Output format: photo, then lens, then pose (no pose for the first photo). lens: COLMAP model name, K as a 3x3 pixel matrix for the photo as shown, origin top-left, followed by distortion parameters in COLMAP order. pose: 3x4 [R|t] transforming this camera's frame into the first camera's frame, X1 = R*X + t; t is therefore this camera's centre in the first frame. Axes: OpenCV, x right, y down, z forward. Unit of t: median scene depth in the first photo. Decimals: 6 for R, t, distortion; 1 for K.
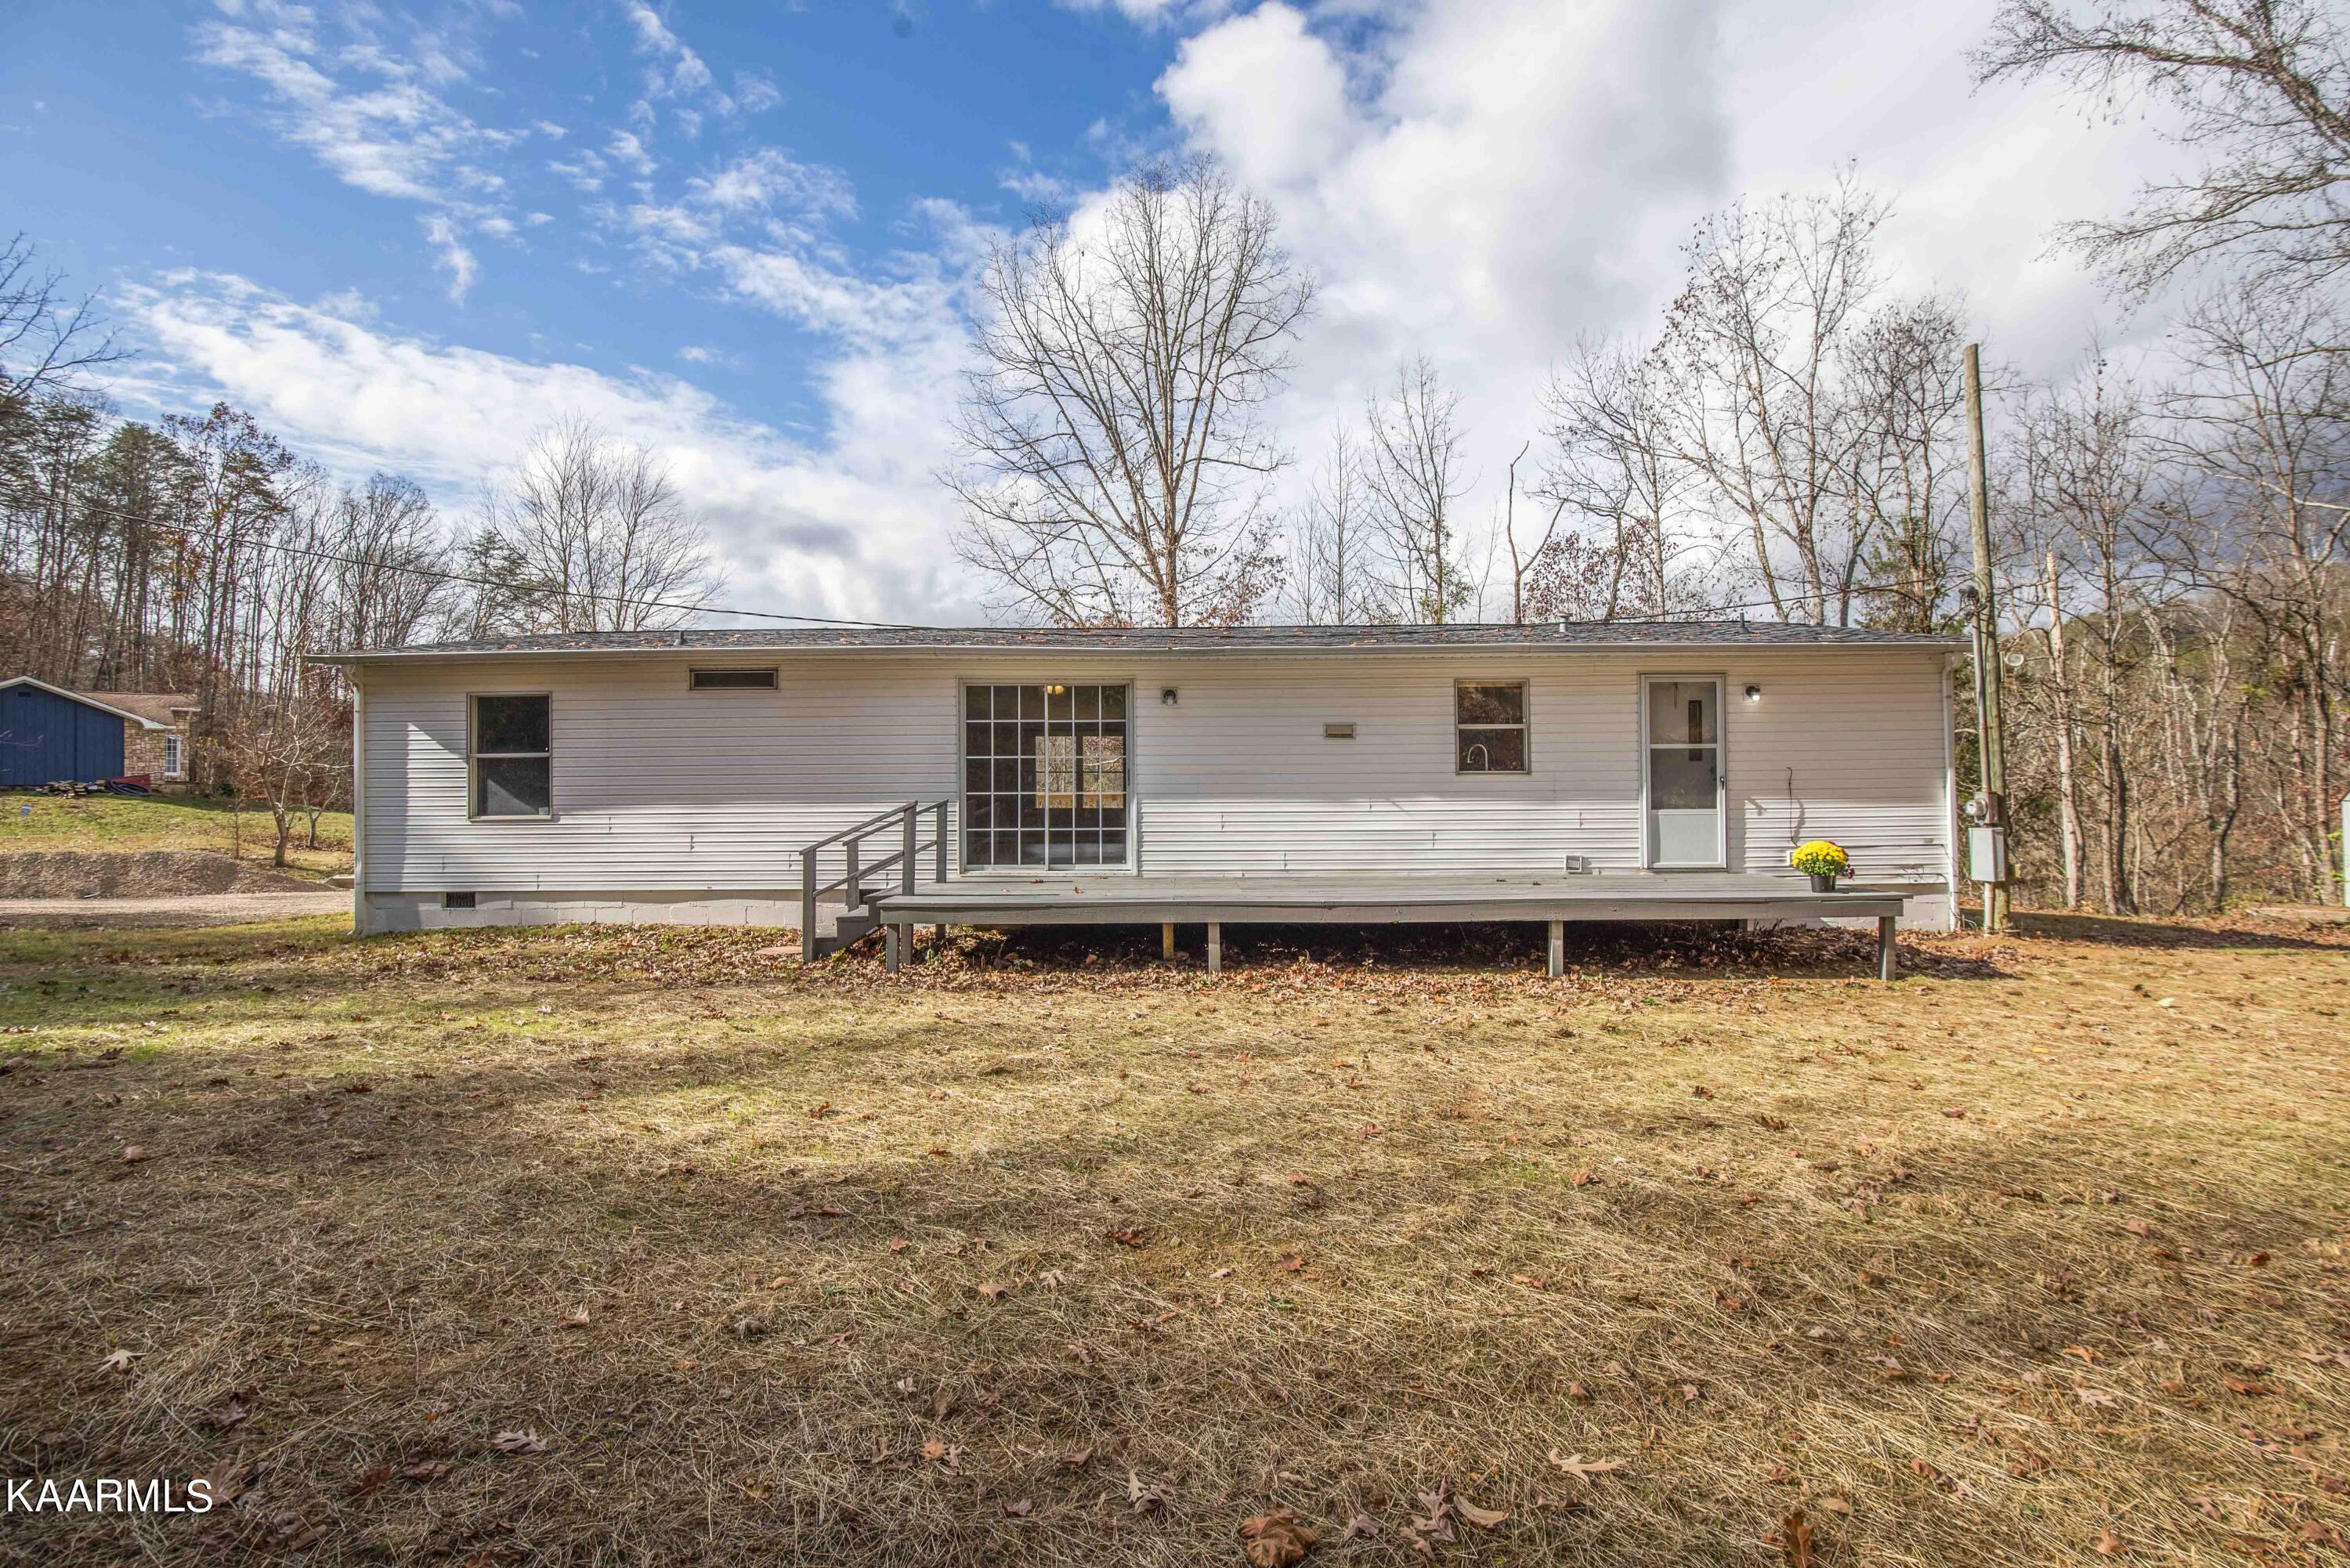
lens RADIAL K [[1073.8, 0, 1192.9], [0, 1073.8, 780.7], [0, 0, 1]] dist [-0.026309, -0.006614]
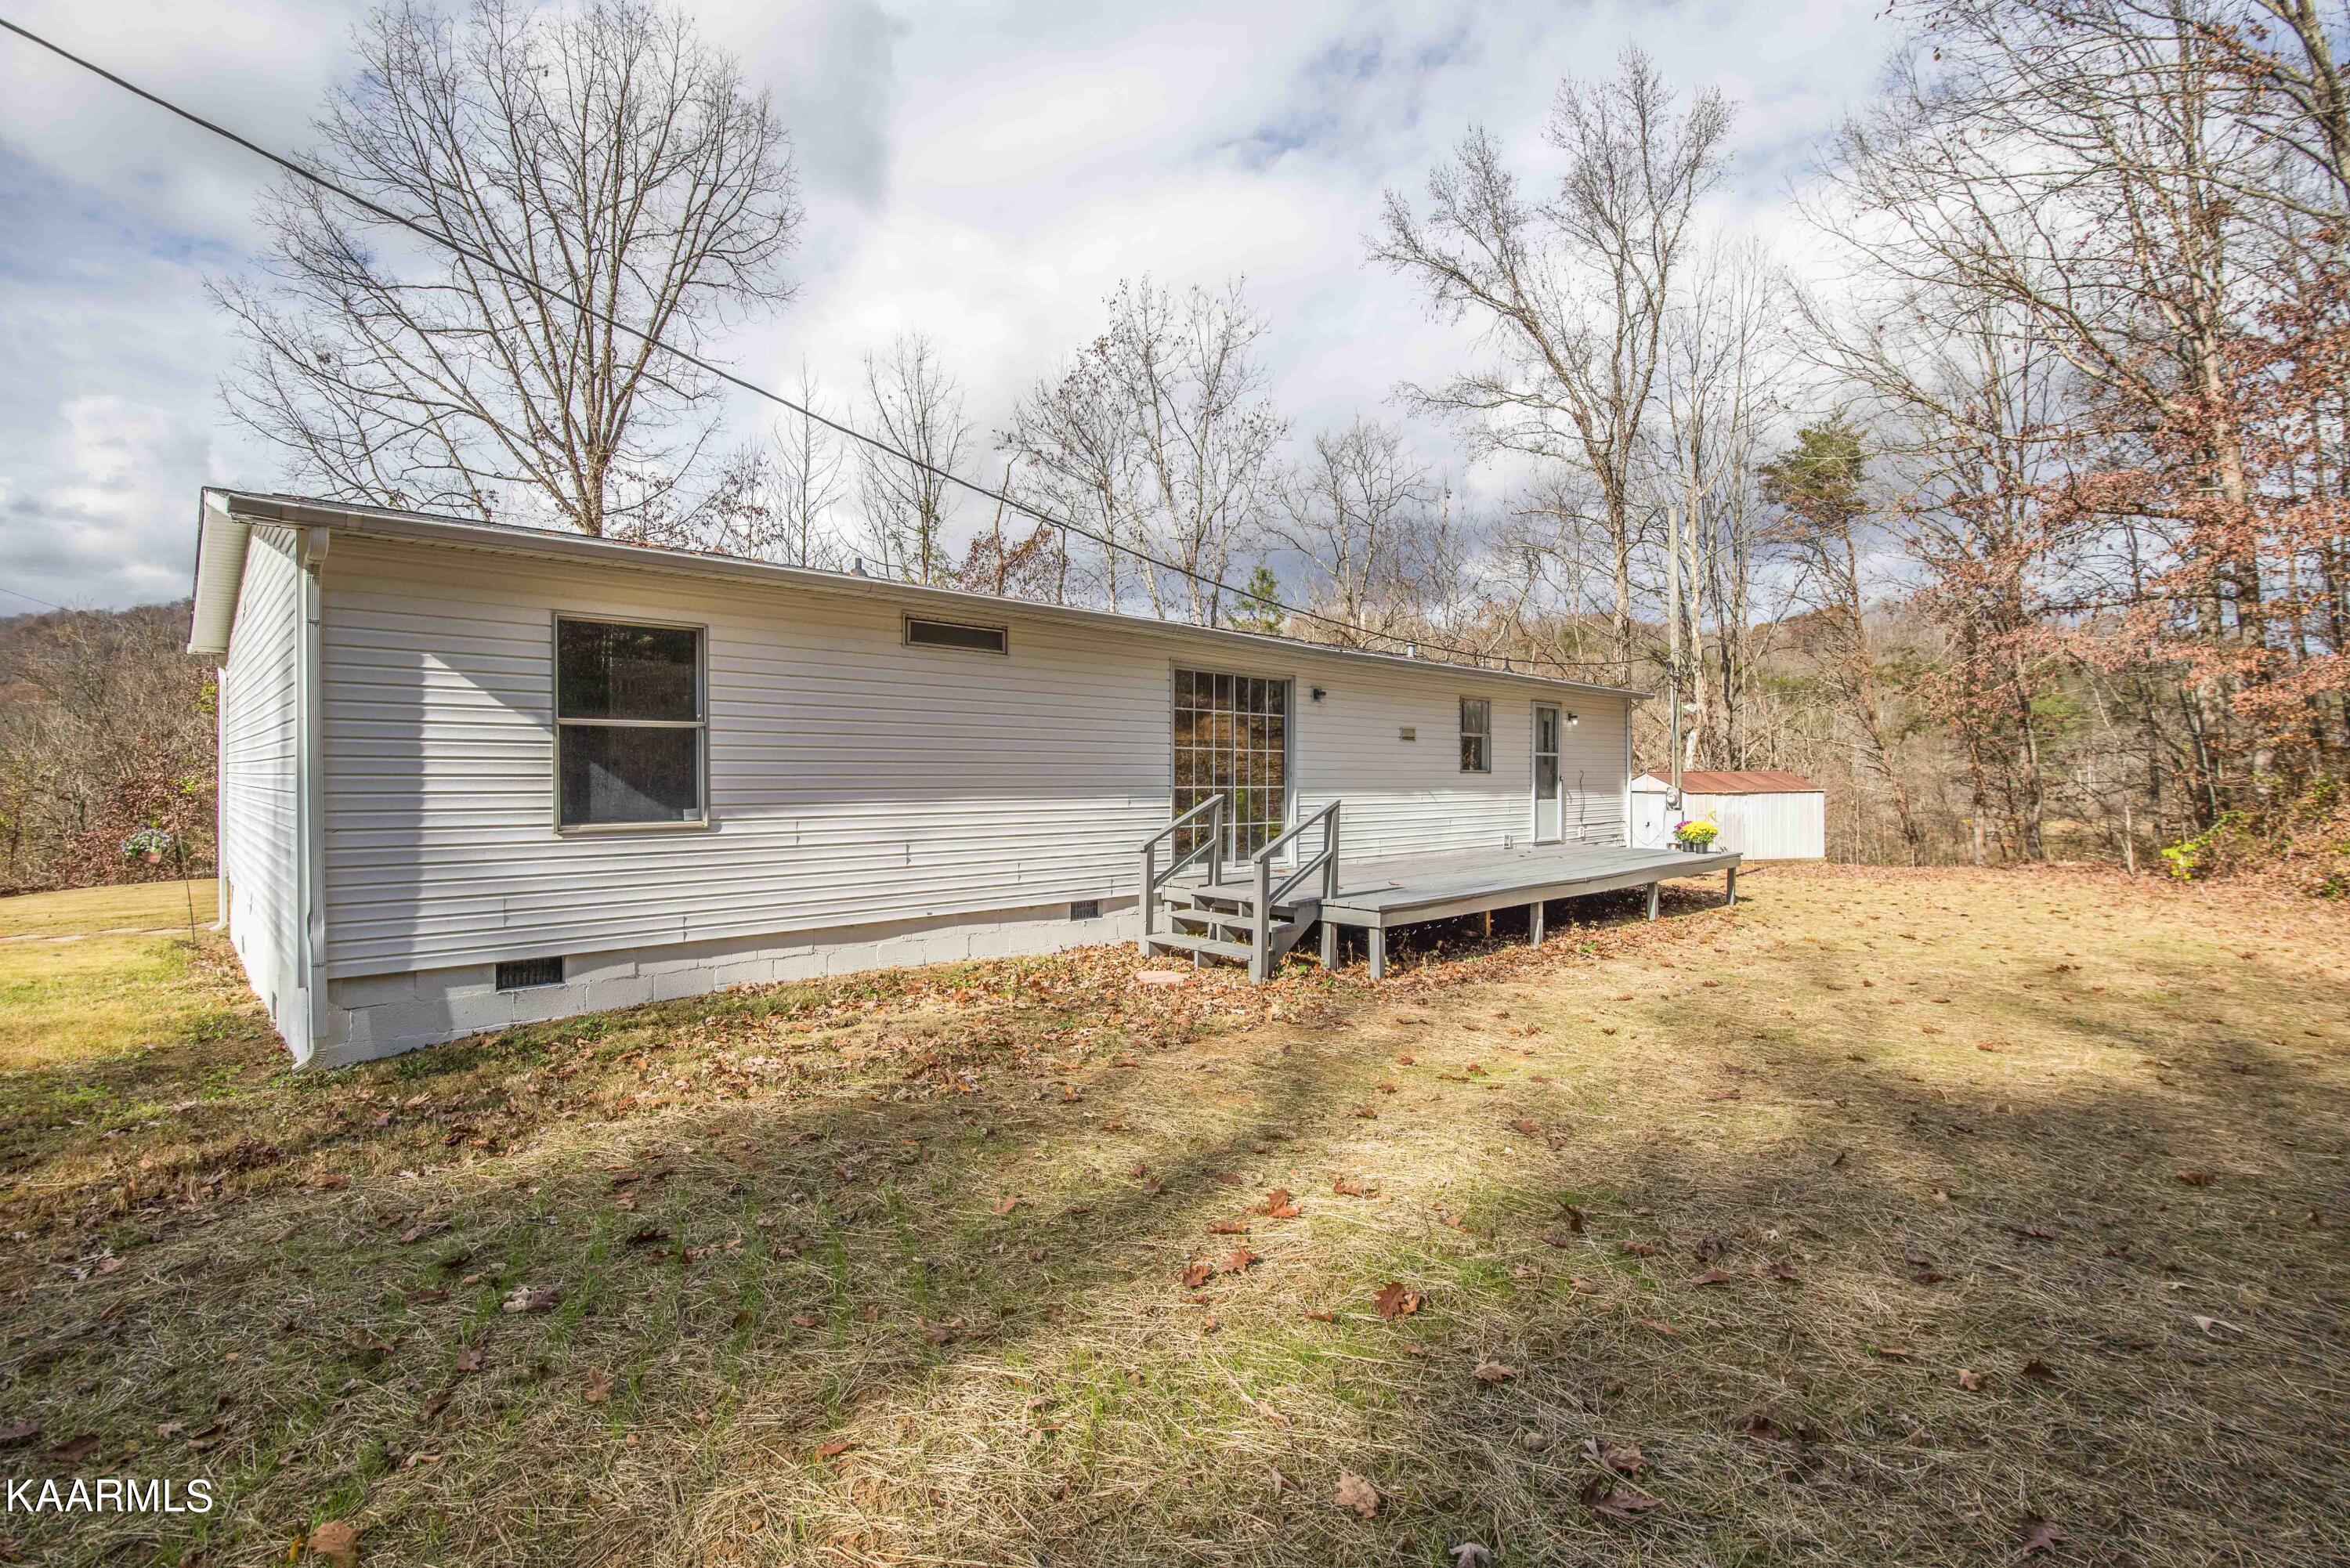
lens RADIAL K [[1073.8, 0, 1203.3], [0, 1073.8, 788.7], [0, 0, 1]] dist [-0.026309, -0.006614]
pose [[0.696324, 0.000890, 0.717727, -0.850873], [-0.020705, 0.999608, 0.018848, -0.004704], [-0.717429, -0.027985, 0.696069, 0.346174]]
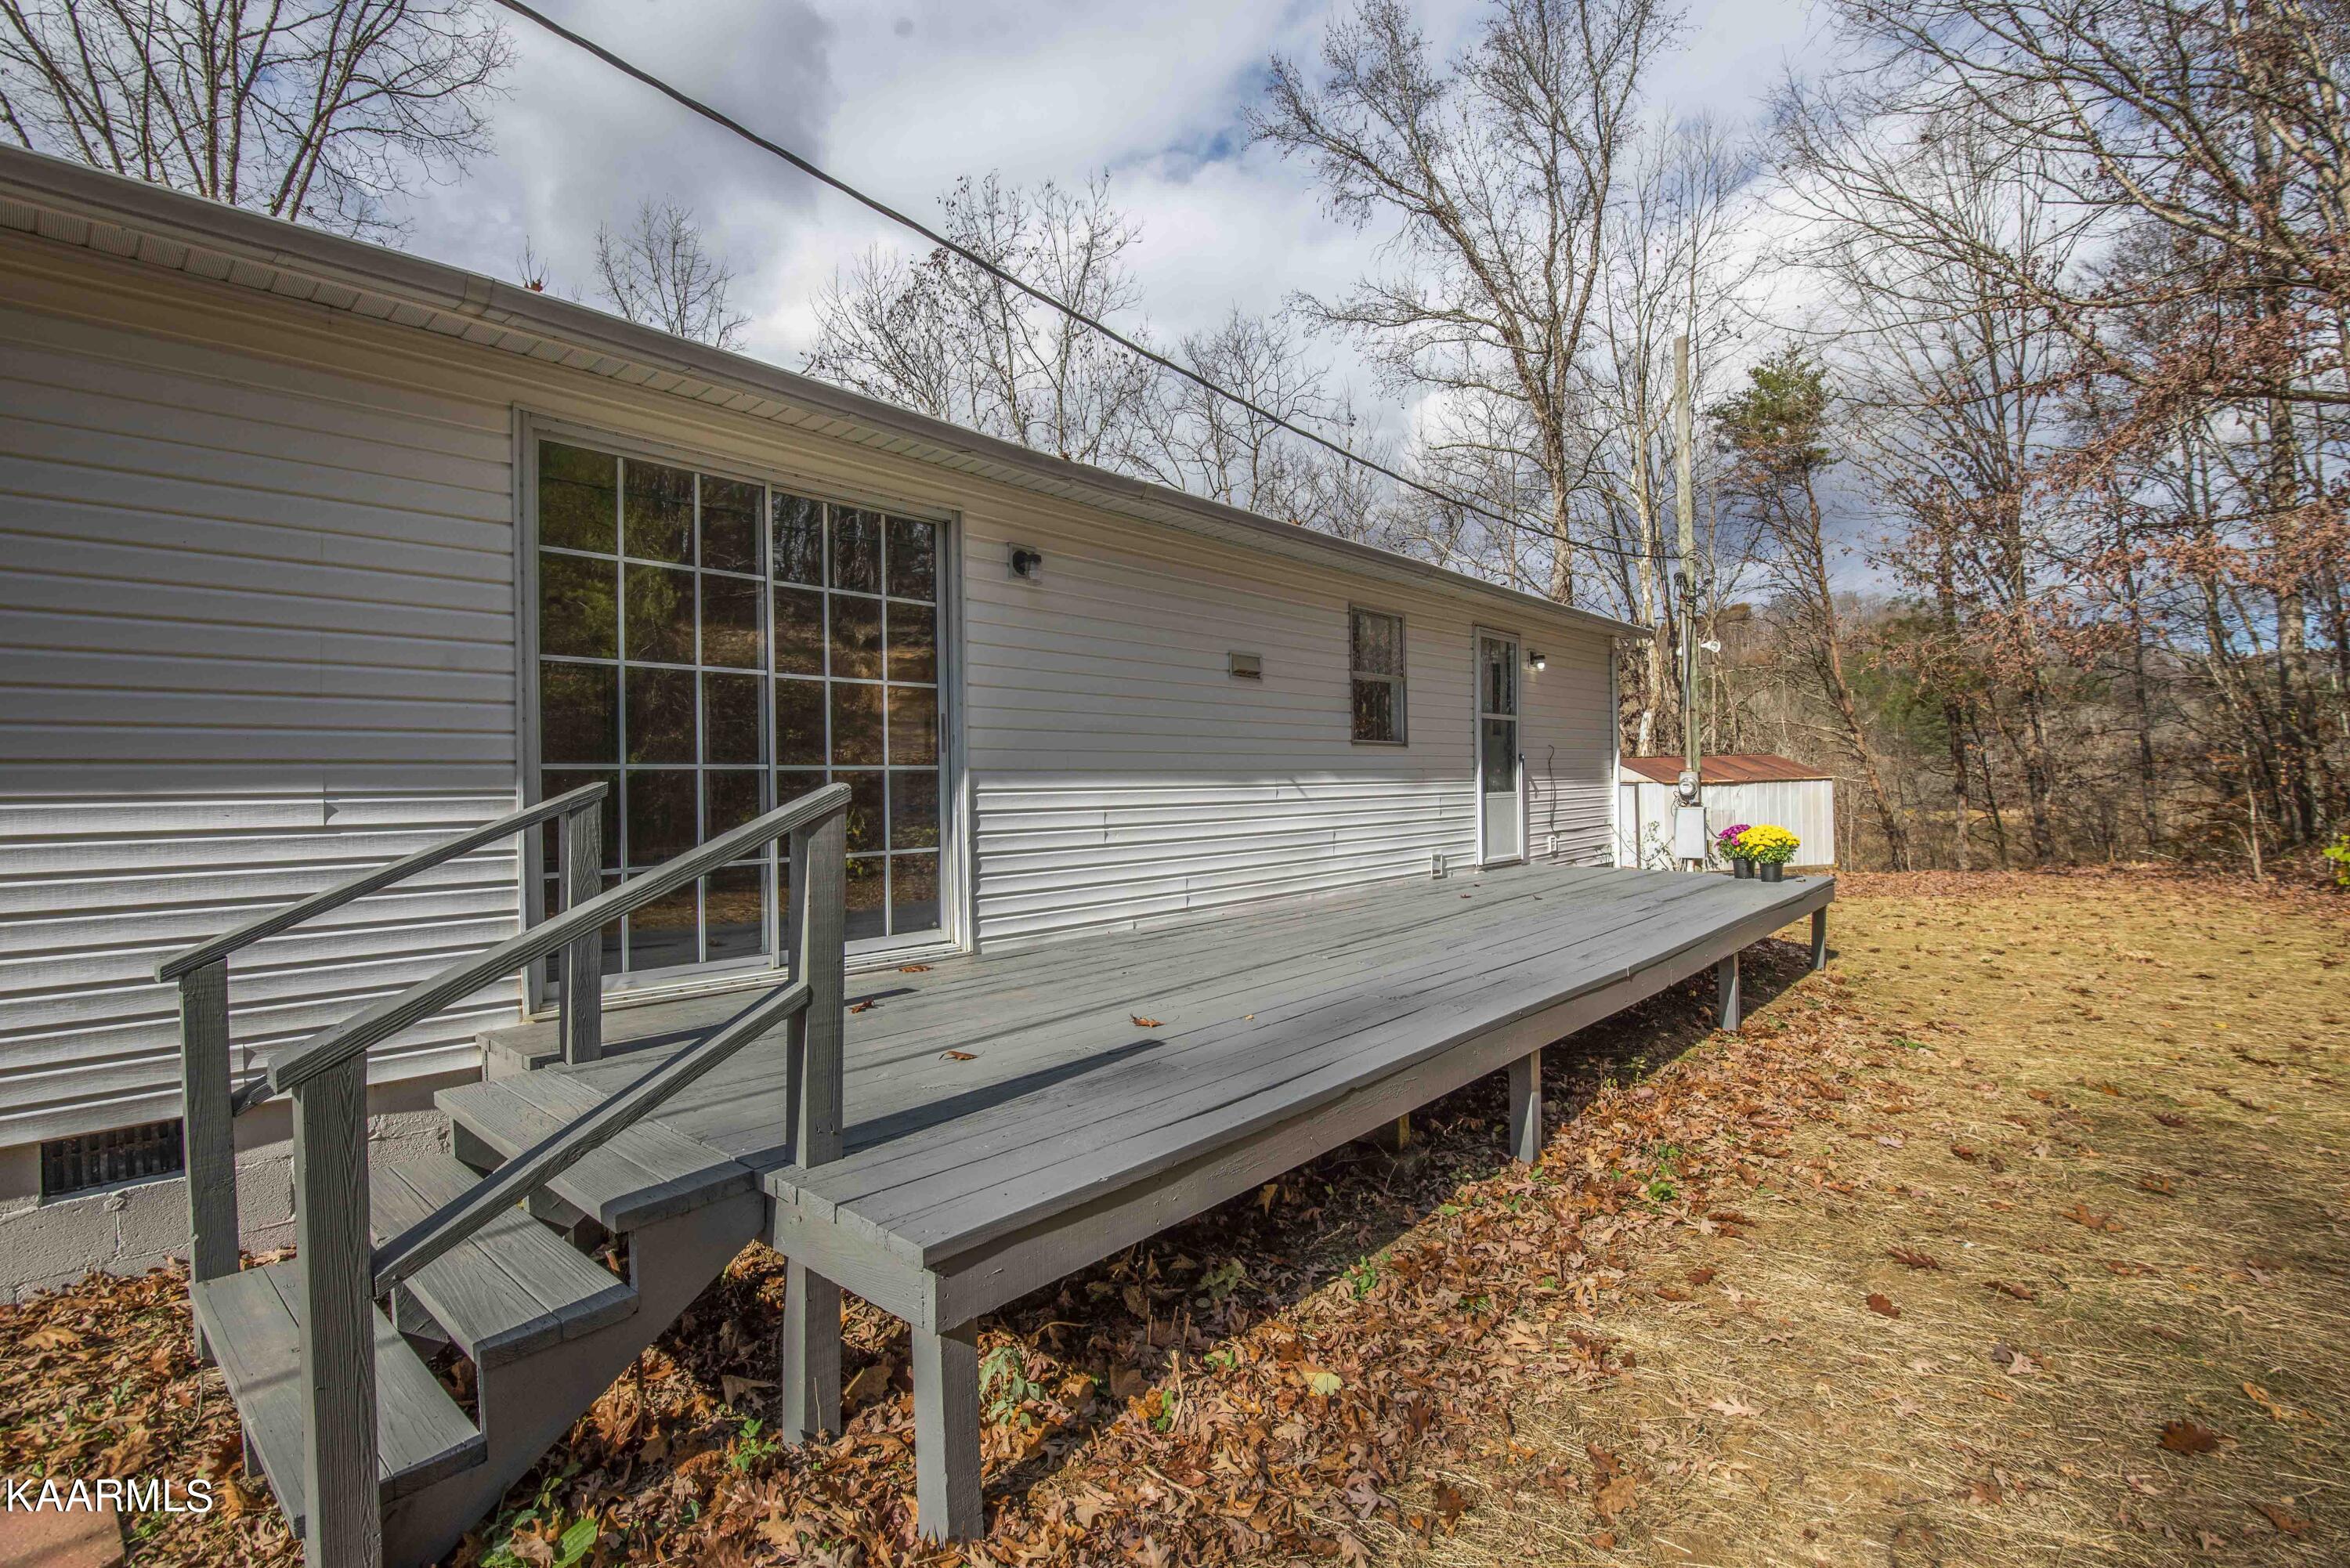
lens RADIAL K [[1073.8, 0, 1204.9], [0, 1073.8, 784.6], [0, 0, 1]] dist [-0.026309, -0.006614]
pose [[0.642459, -0.004561, 0.766306, -0.331829], [-0.006945, 0.999907, 0.011774, 0.012359], [-0.766289, -0.012886, 0.642367, 0.632353]]
